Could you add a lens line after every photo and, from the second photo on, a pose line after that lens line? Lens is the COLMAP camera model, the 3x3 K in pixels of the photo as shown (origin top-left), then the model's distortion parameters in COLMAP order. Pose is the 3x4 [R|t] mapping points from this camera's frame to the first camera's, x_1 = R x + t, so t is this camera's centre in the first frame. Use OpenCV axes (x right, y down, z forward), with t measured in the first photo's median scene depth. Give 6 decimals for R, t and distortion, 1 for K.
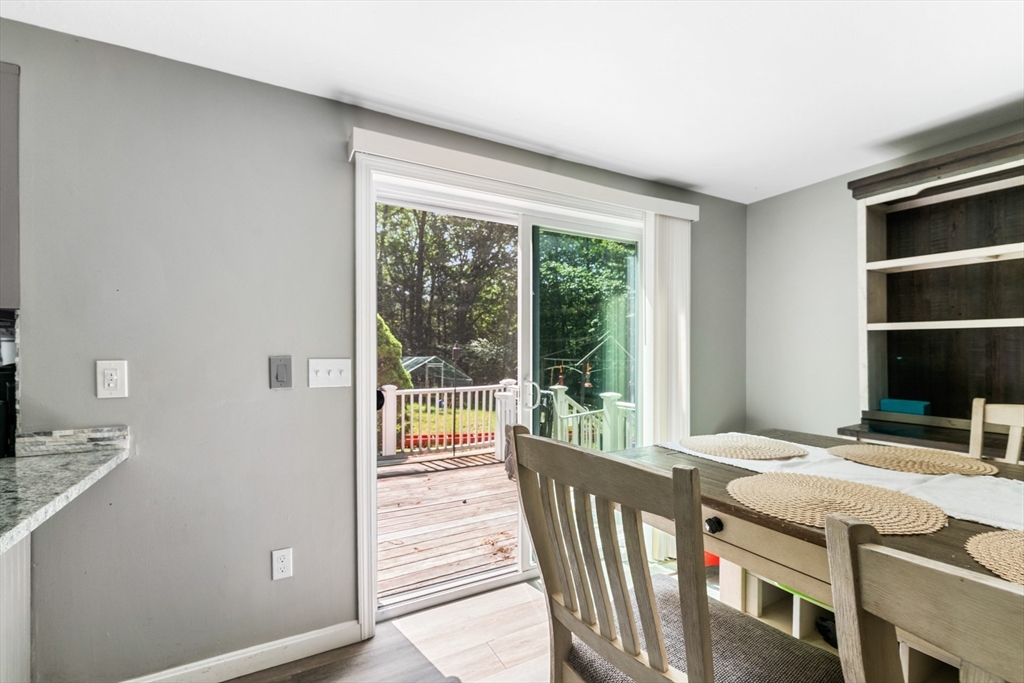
lens RADIAL K [[449.4, 0, 511.9], [0, 449.4, 351.4], [0, 0, 1]] dist [-0.001797, -0.003071]
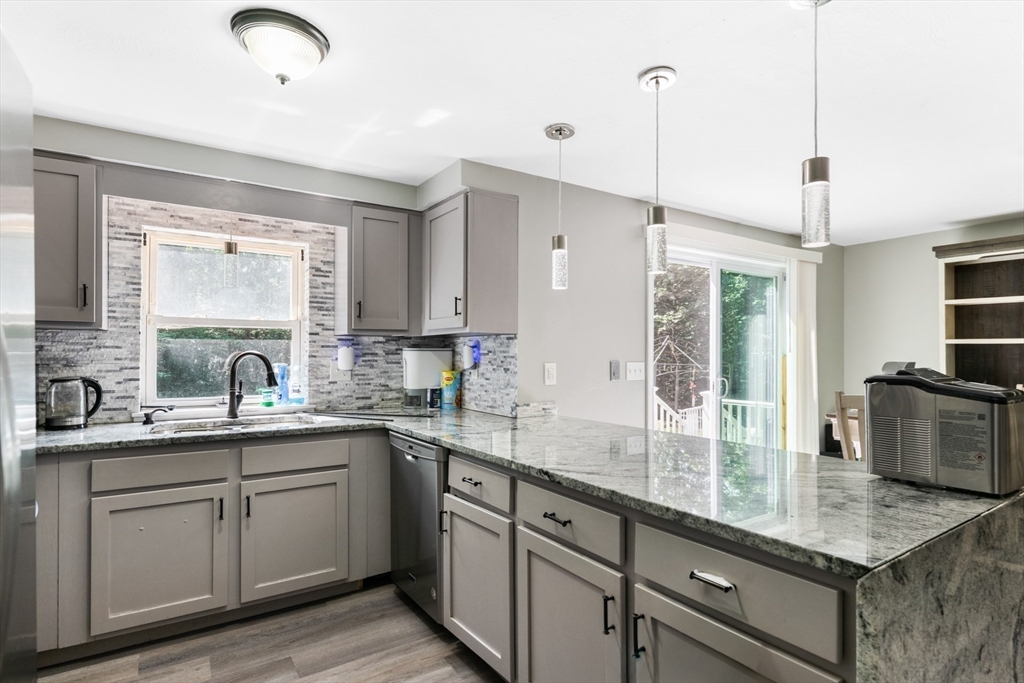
lens RADIAL K [[520.8, 0, 517.2], [0, 520.8, 348.4], [0, 0, 1]] dist [-0.002731, -0.000505]
pose [[0.997539, 0.002156, 0.070087, -0.812313], [-0.001477, 0.999951, -0.009743, -0.012006], [-0.070104, 0.009615, 0.997493, -0.687465]]
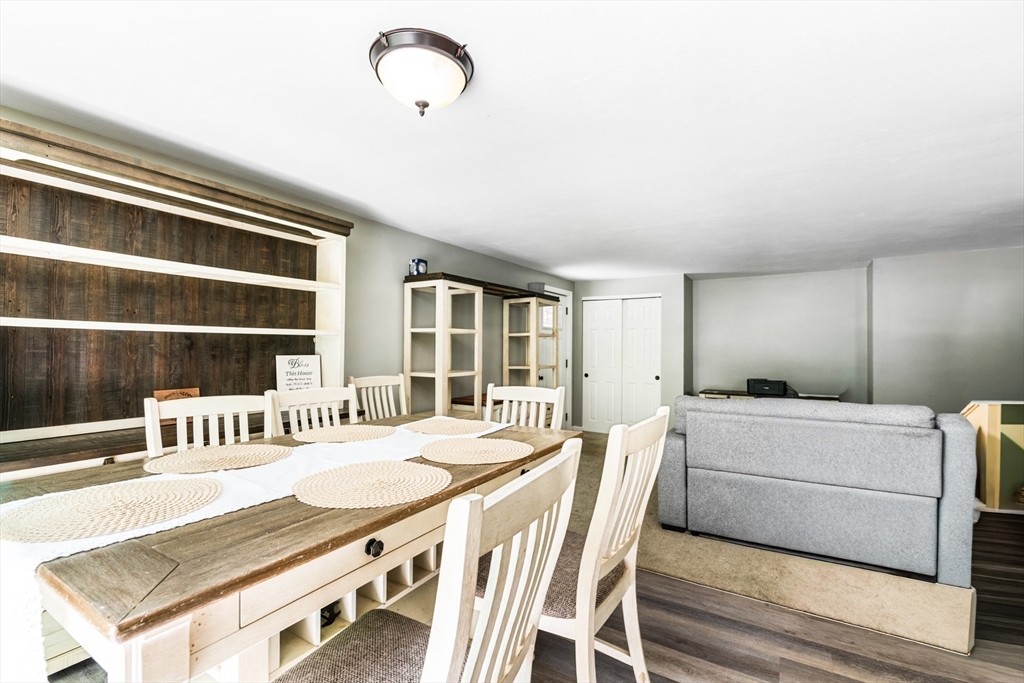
lens RADIAL K [[449.4, 0, 510.7], [0, 449.4, 347.9], [0, 0, 1]] dist [-0.001797, -0.003071]
pose [[-0.494077, 0.001333, 0.869417, -0.228942], [-0.001811, 0.999995, -0.002562, -0.009107], [-0.869416, -0.002841, -0.494072, 0.573111]]
